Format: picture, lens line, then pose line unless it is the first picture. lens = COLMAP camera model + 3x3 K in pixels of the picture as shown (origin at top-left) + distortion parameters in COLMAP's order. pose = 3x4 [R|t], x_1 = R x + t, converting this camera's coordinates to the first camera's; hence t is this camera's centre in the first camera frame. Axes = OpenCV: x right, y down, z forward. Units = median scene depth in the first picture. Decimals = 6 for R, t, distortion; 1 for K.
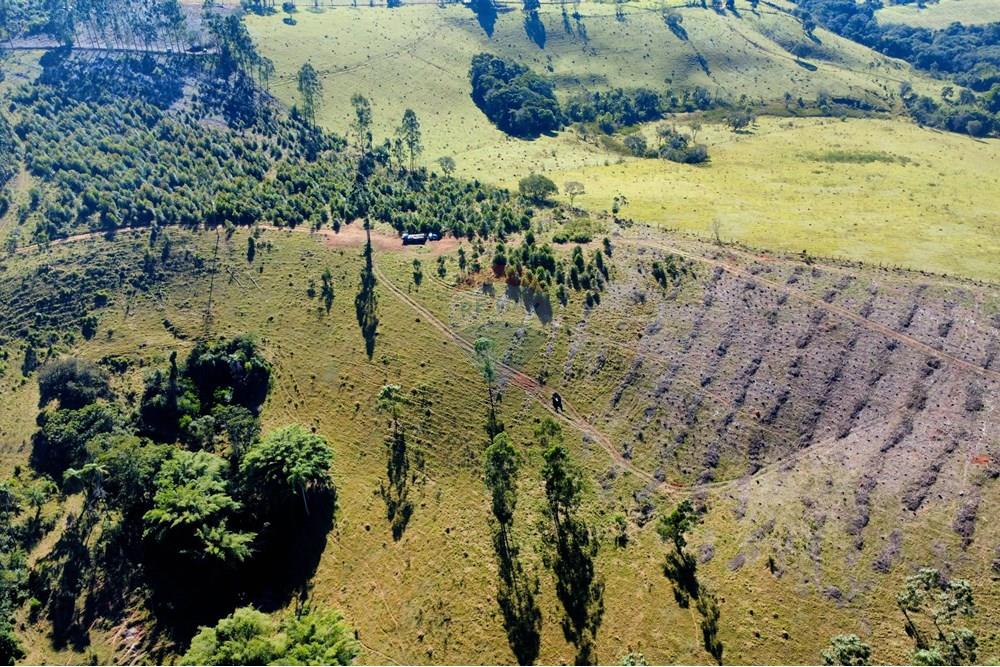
lens RADIAL K [[751.3, 0, 496.9], [0, 751.3, 335.4], [0, 0, 1]] dist [0.005310, -0.004632]
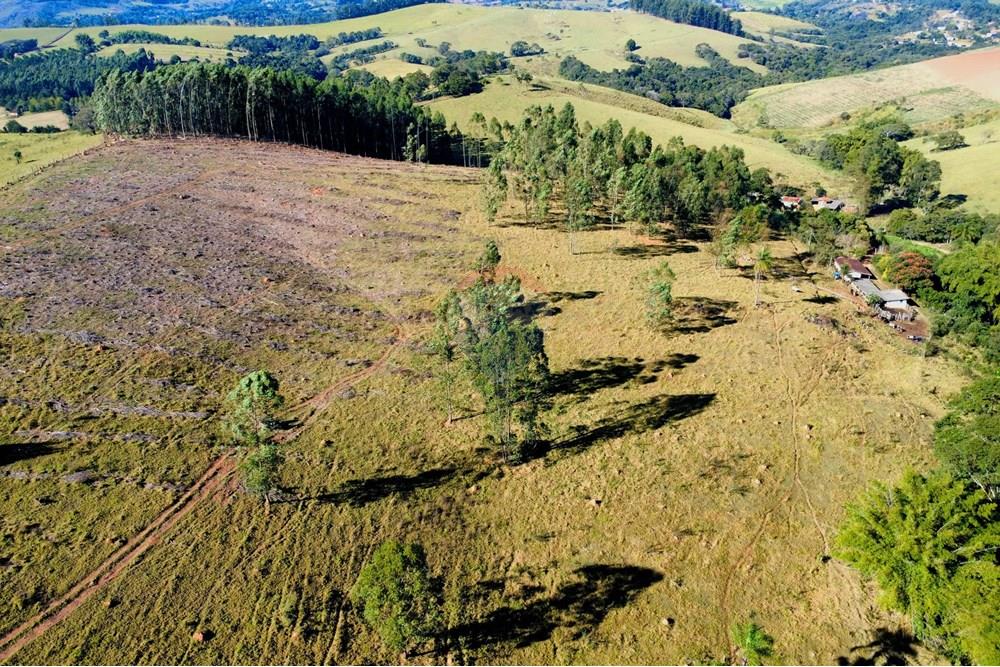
lens RADIAL K [[751.3, 0, 495.3], [0, 751.3, 337.1], [0, 0, 1]] dist [0.005310, -0.004632]
pose [[-0.450070, -0.361404, 0.816593, -0.370569], [0.553060, 0.605146, 0.572645, -0.157057], [-0.701114, 0.709356, -0.072481, 0.815079]]
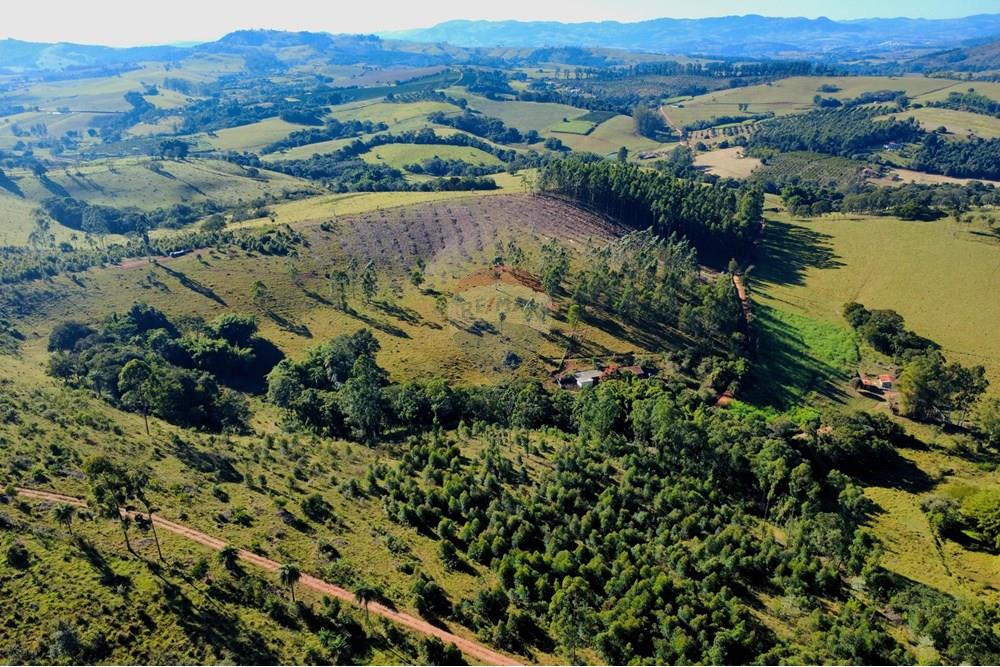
lens RADIAL K [[751.3, 0, 495.0], [0, 751.3, 332.7], [0, 0, 1]] dist [0.005310, -0.004632]
pose [[0.659616, -0.285592, 0.695230, -0.967922], [0.446519, 0.892968, -0.056825, 0.485635], [-0.604589, 0.347916, 0.716538, -0.585508]]
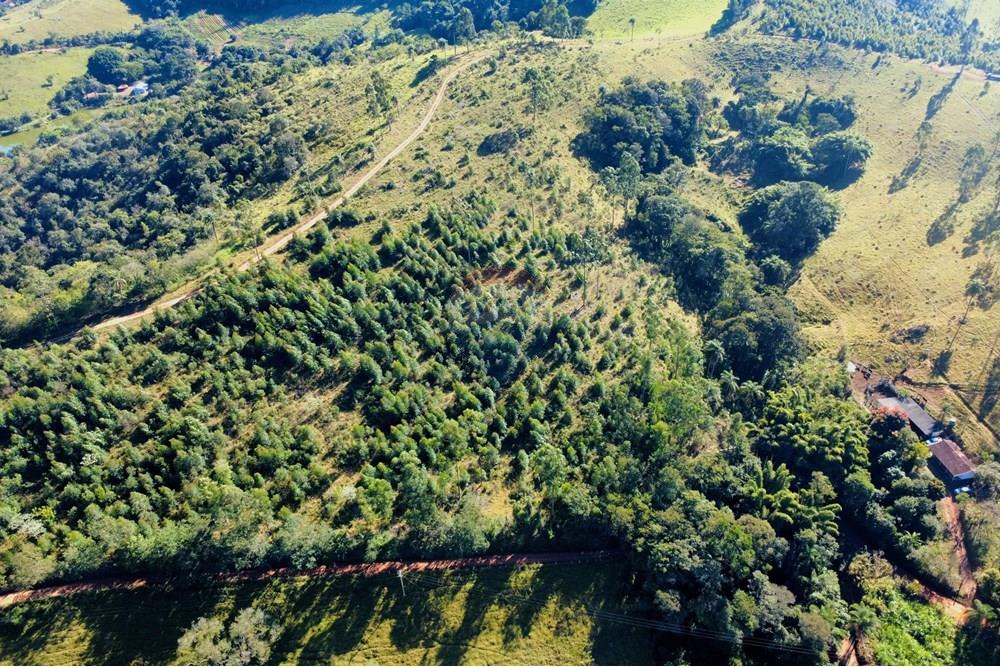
lens RADIAL K [[751.3, 0, 498.4], [0, 751.3, 331.7], [0, 0, 1]] dist [0.005310, -0.004632]
pose [[0.680561, 0.391103, -0.619577, 0.365107], [-0.387788, 0.909739, 0.148308, 0.528846], [0.621657, 0.139331, 0.770798, -0.684195]]
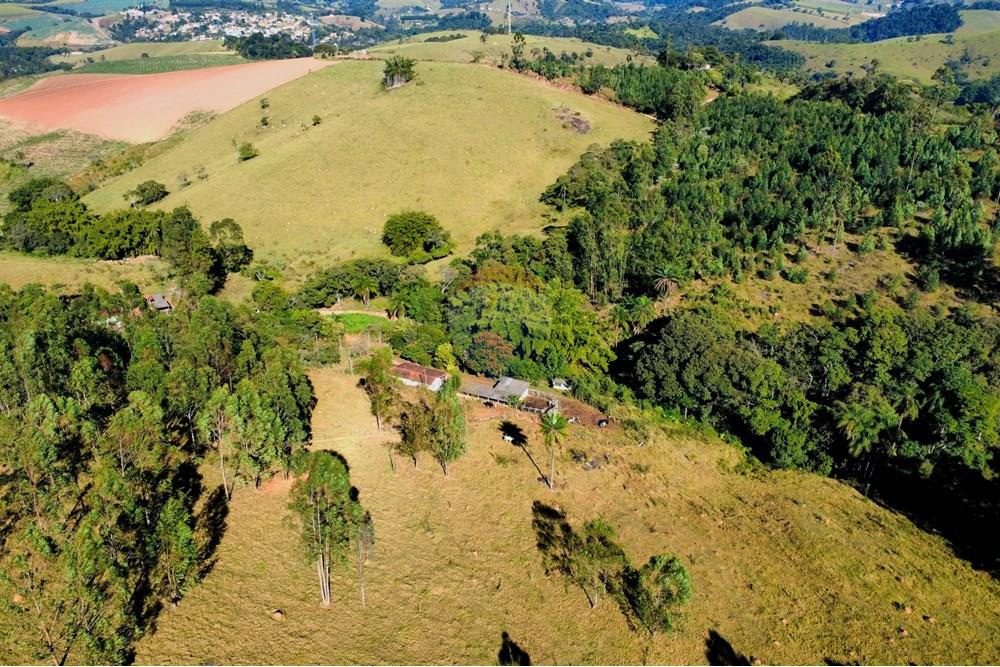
lens RADIAL K [[751.3, 0, 496.5], [0, 751.3, 334.1], [0, 0, 1]] dist [0.005310, -0.004632]
pose [[-0.994347, 0.053606, -0.091655, 0.225707], [-0.053157, 0.495923, 0.866738, -0.096828], [0.091916, 0.866710, -0.490270, 0.709863]]
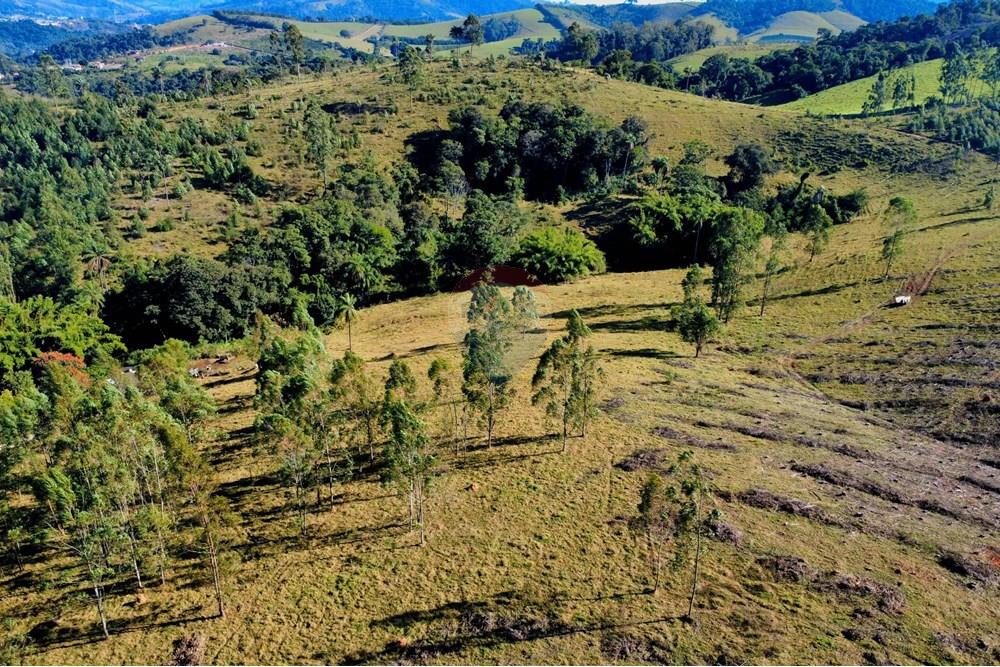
lens RADIAL K [[751.3, 0, 496.4], [0, 751.3, 333.9], [0, 0, 1]] dist [0.005310, -0.004632]
pose [[-0.068192, 0.388631, -0.918867, 0.744130], [-0.602202, 0.718271, 0.348481, 0.081875], [0.795426, 0.577107, 0.185054, 0.515501]]
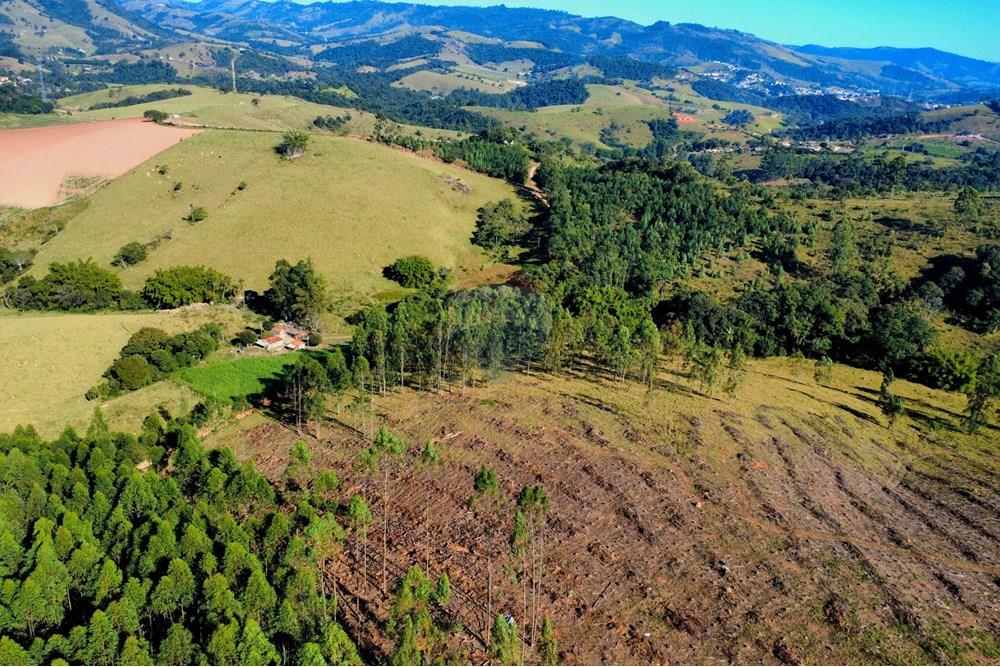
lens RADIAL K [[751.3, 0, 496.6], [0, 751.3, 331.8], [0, 0, 1]] dist [0.005310, -0.004632]
pose [[-0.848560, 0.141511, -0.509823, 1.051068], [-0.353041, 0.566264, 0.744787, -0.381126], [0.394090, 0.811985, -0.430550, 0.879897]]
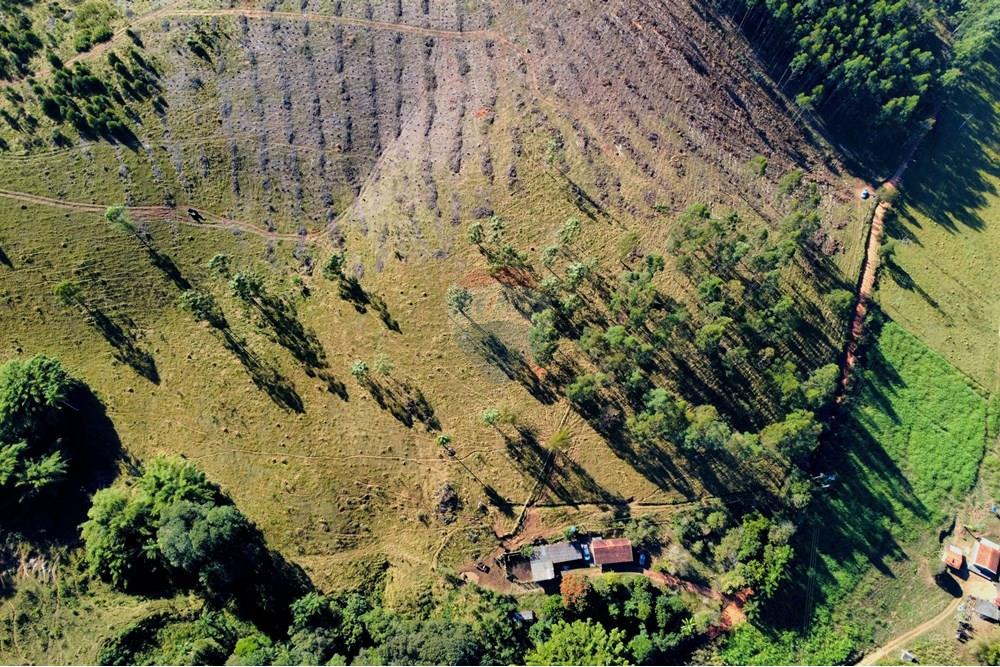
lens RADIAL K [[751.3, 0, 502.4], [0, 751.3, 334.4], [0, 0, 1]] dist [0.005310, -0.004632]
pose [[0.761521, -0.585096, 0.278833, 0.006698], [0.335229, 0.723754, 0.603160, -0.307814], [-0.554713, -0.365846, 0.747295, -0.222583]]
